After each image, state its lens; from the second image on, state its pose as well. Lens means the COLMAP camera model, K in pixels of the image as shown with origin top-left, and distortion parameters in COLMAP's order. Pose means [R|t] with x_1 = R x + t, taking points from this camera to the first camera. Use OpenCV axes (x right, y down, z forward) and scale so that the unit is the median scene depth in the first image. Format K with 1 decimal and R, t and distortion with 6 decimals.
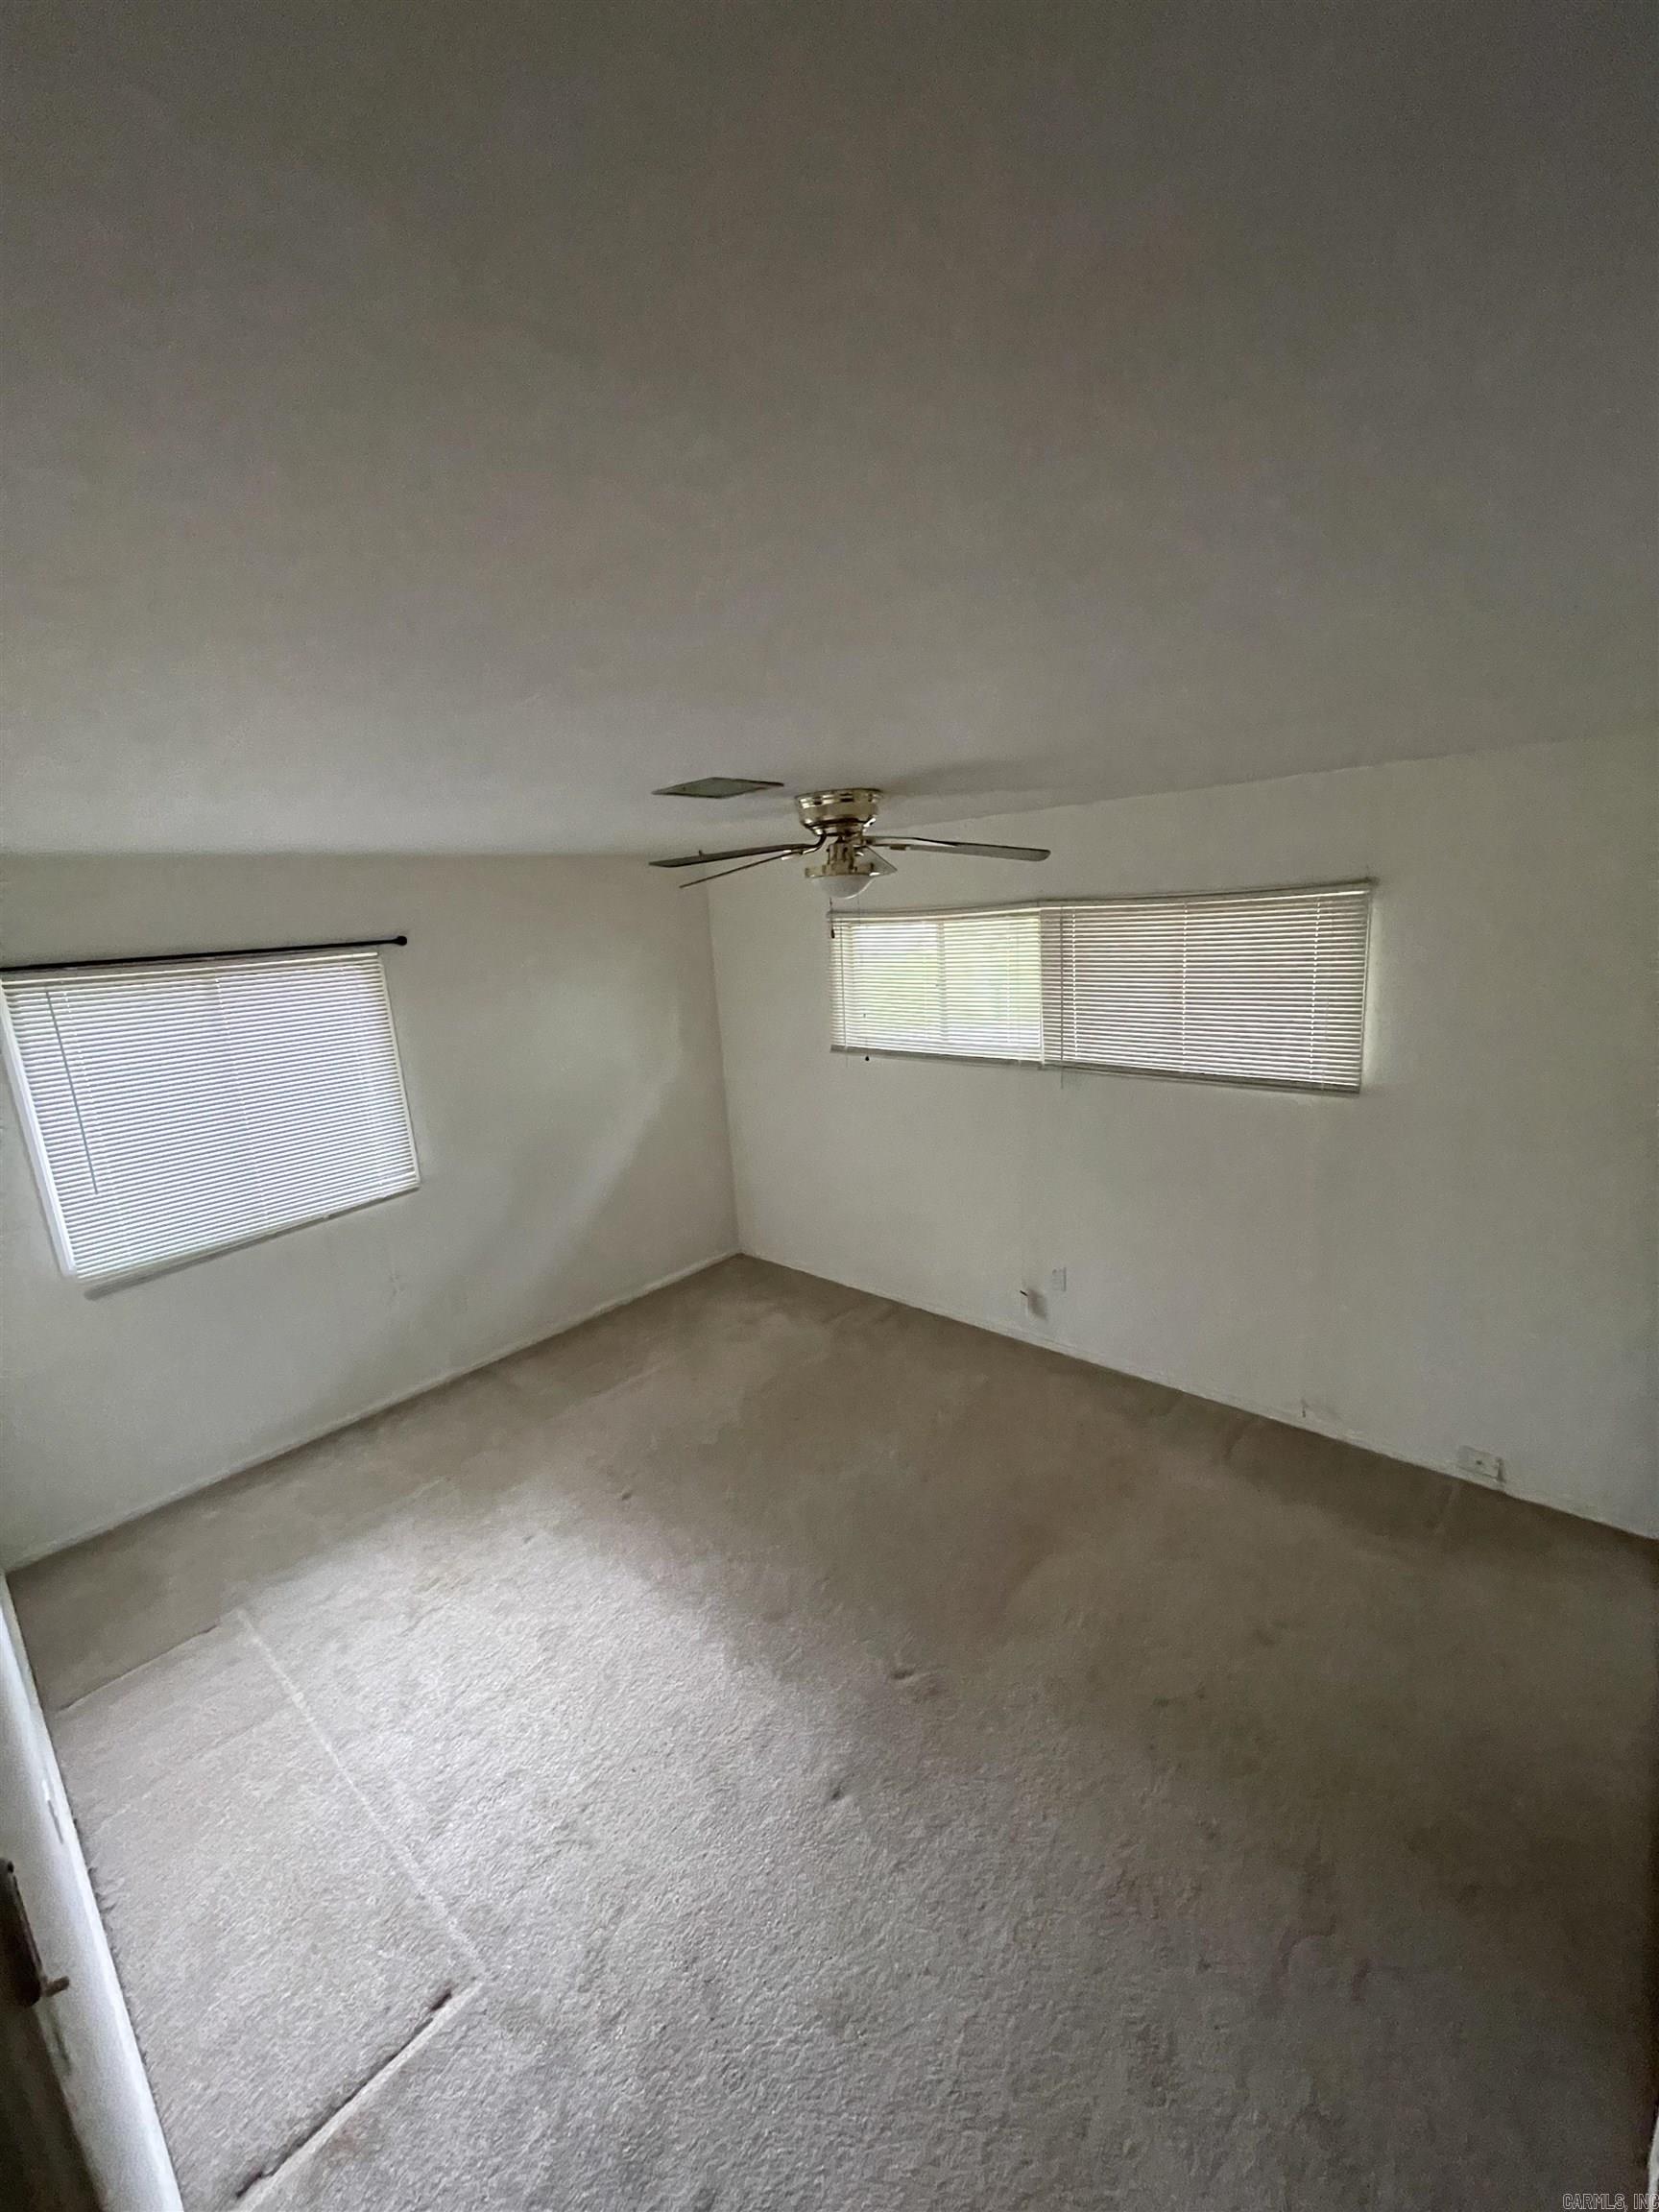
lens RADIAL K [[890.2, 0, 832.2], [0, 890.2, 1098.5], [0, 0, 1]] dist [-0.001817, -0.000056]
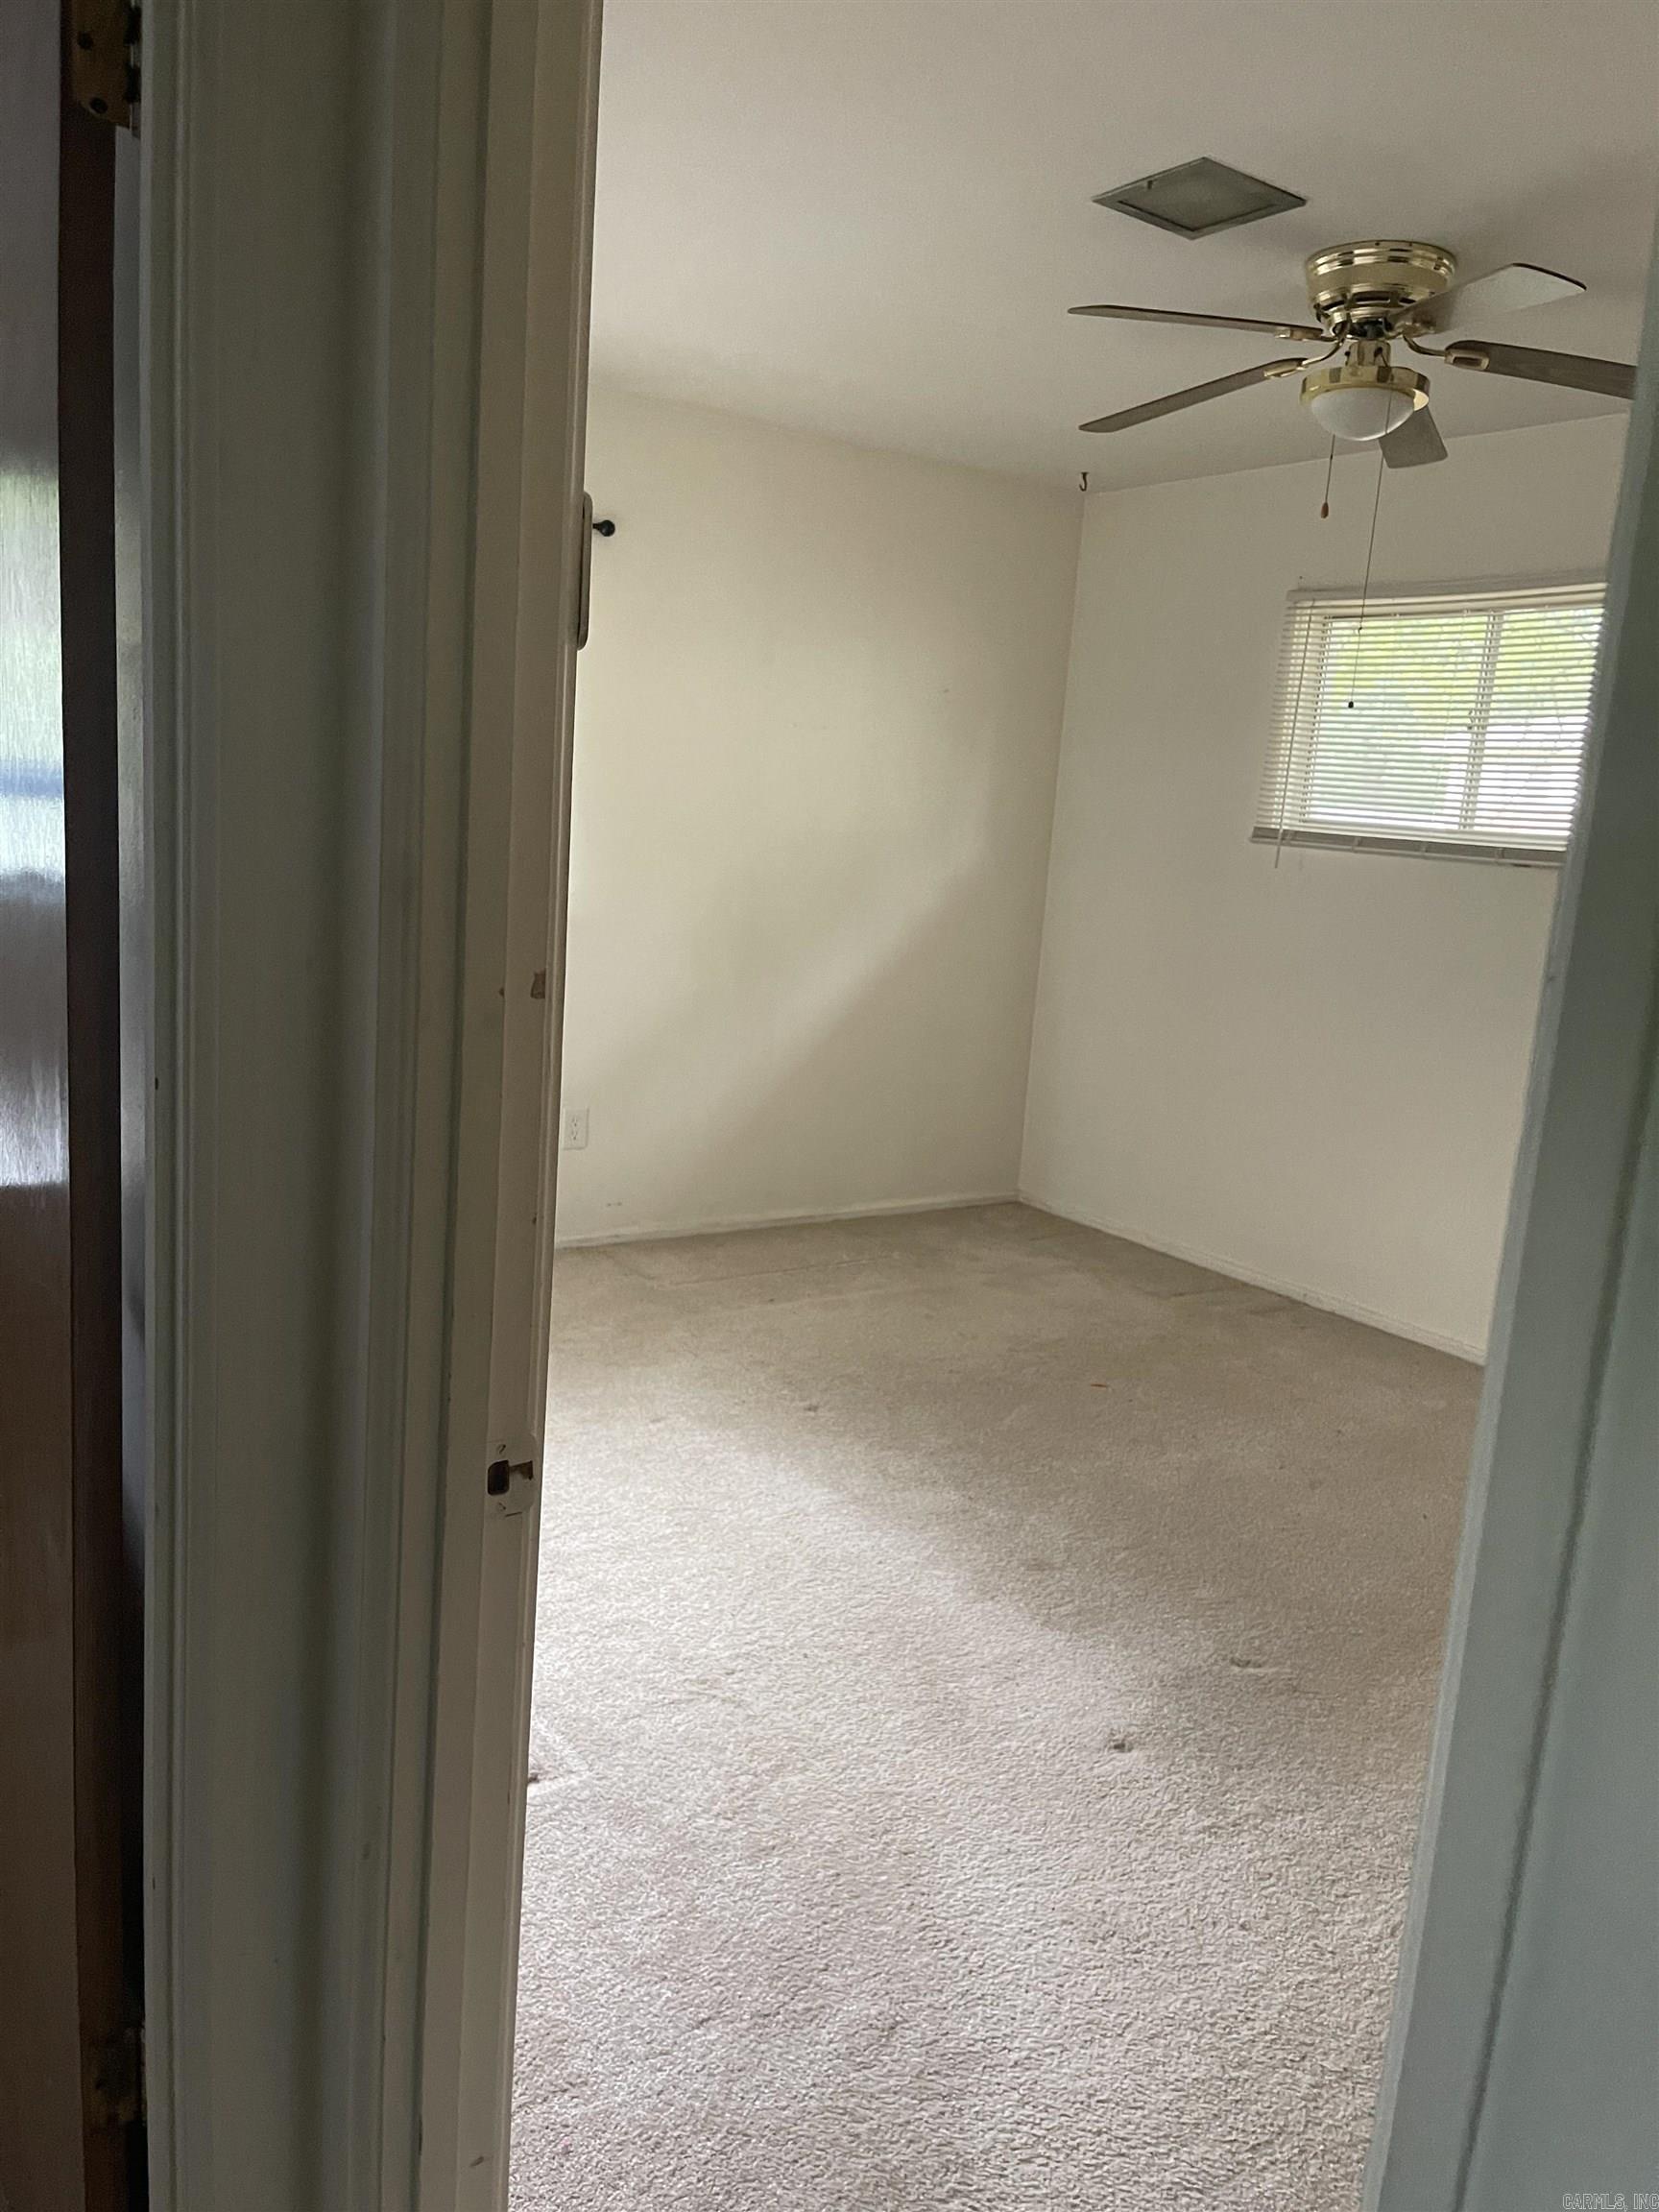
lens RADIAL K [[1669.5, 0, 829.5], [0, 1669.5, 1106.0], [0, 0, 1]] dist [0.001413, -0.000875]
pose [[0.963307, 0.171890, -0.206139, -0.021083], [-0.177153, 0.984157, -0.007205, 0.297211], [0.201635, 0.043459, 0.978496, -0.160699]]
